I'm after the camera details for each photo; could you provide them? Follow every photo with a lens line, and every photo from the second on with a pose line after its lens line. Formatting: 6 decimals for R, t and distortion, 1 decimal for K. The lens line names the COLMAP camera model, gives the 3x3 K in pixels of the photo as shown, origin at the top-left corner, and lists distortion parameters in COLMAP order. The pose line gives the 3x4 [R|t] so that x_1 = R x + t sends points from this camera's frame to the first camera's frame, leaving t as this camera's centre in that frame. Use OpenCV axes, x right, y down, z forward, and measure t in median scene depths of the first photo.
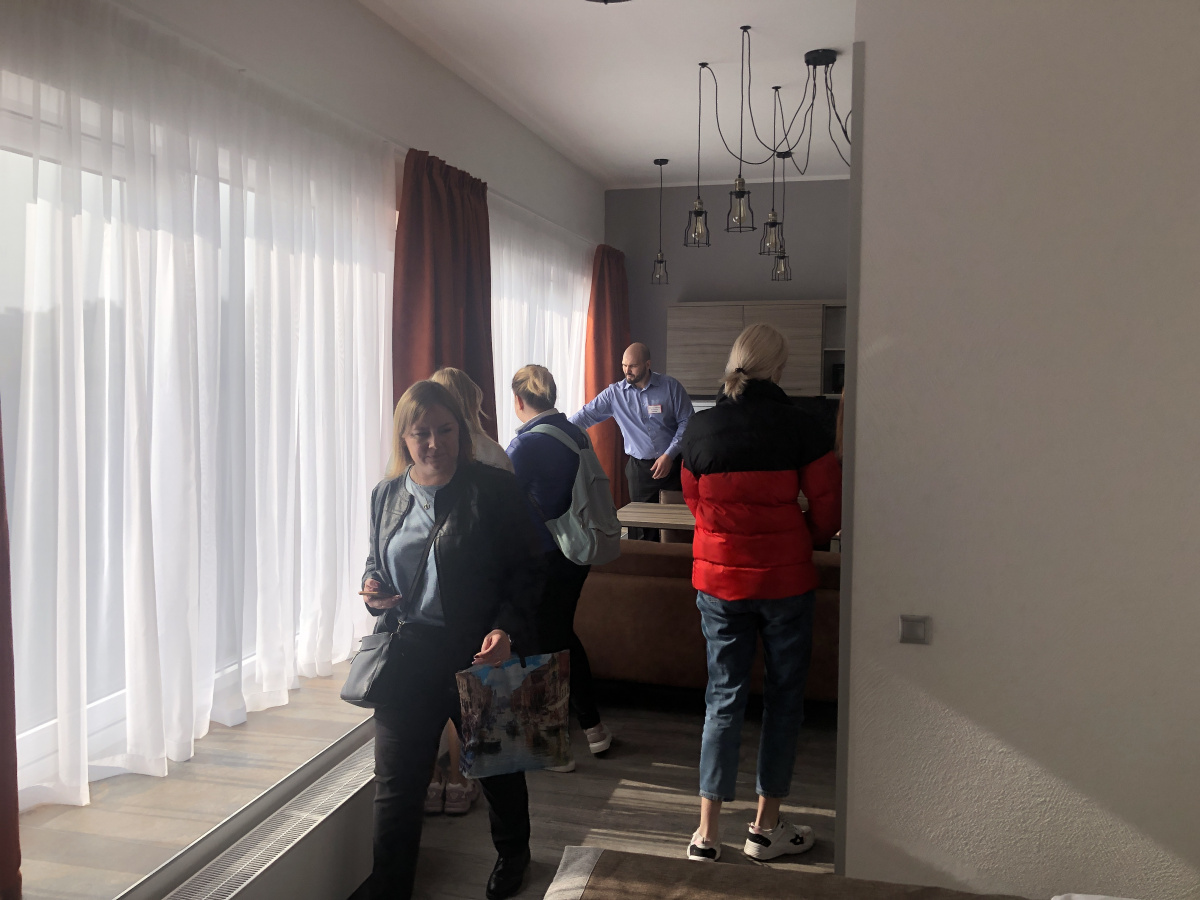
lens RADIAL K [[968.2, 0, 604.1], [0, 968.2, 458.4], [0, 0, 1]] dist [0.029391, -0.043998]
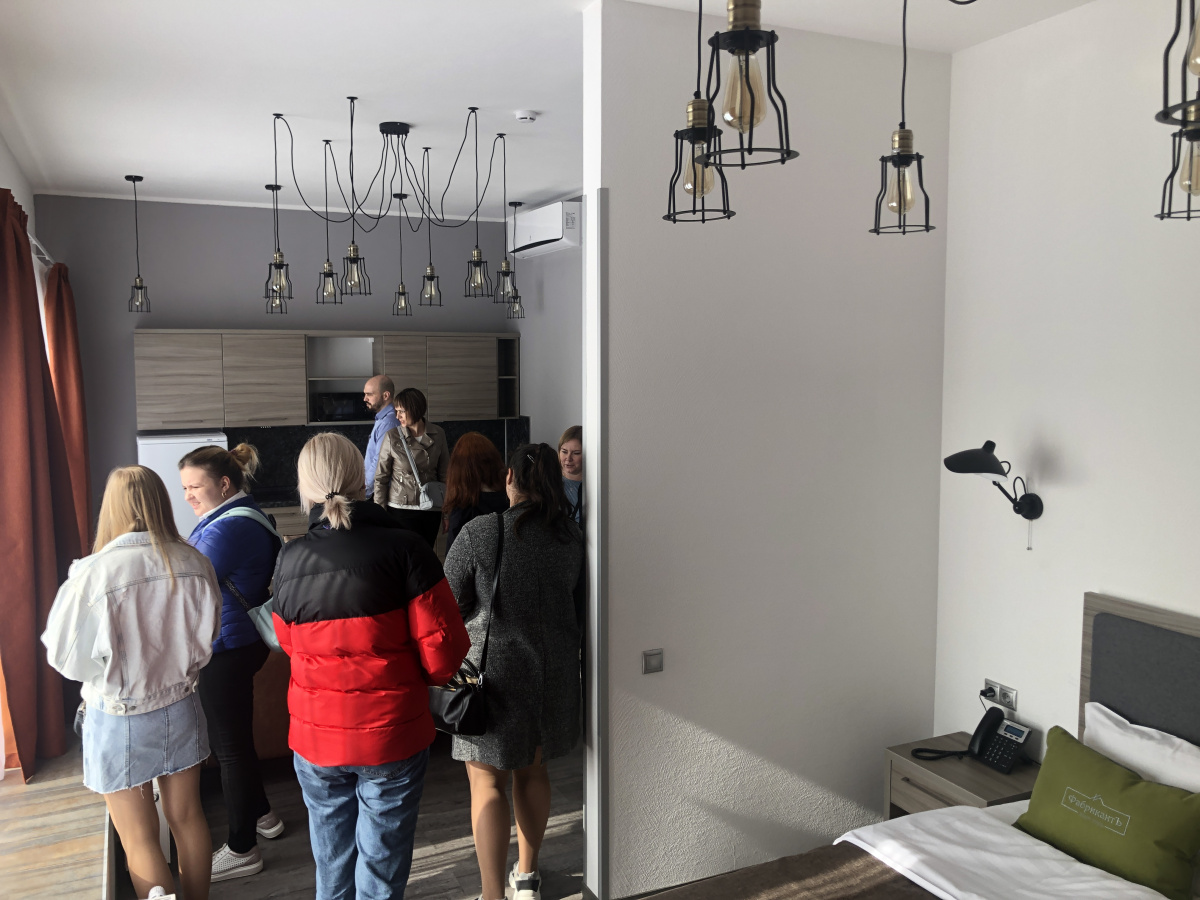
lens RADIAL K [[968.2, 0, 610.7], [0, 968.2, 455.8], [0, 0, 1]] dist [0.029391, -0.043998]
pose [[0.774038, -0.067101, 0.629574, -0.280575], [0.060913, 0.997648, 0.031441, -0.074907], [-0.630202, 0.014012, 0.776304, 0.034823]]
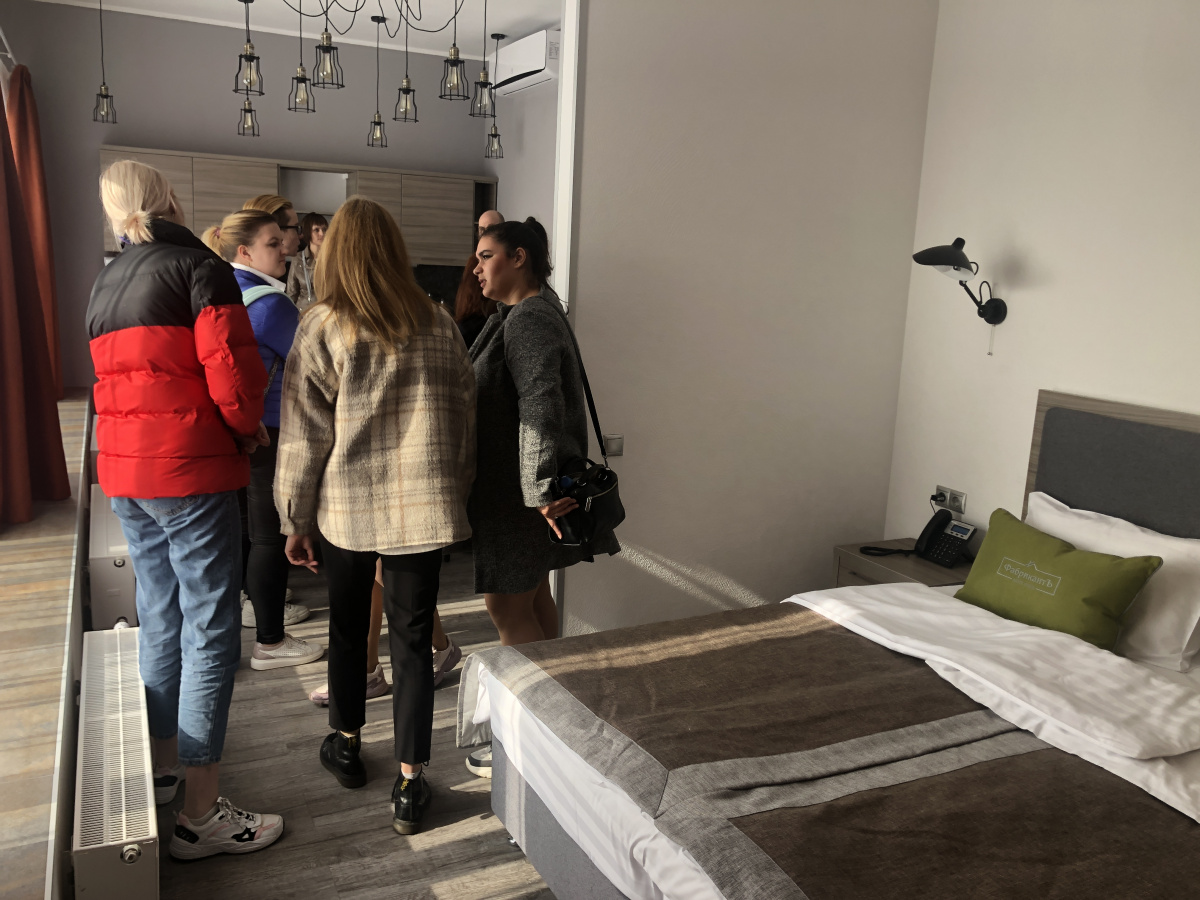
lens RADIAL K [[968.2, 0, 605.8], [0, 968.2, 450.3], [0, 0, 1]] dist [0.029391, -0.043998]
pose [[0.764900, -0.096638, 0.636858, -0.284709], [0.014913, 0.991074, 0.132477, 0.005071], [-0.643976, -0.091834, 0.759514, 0.023931]]
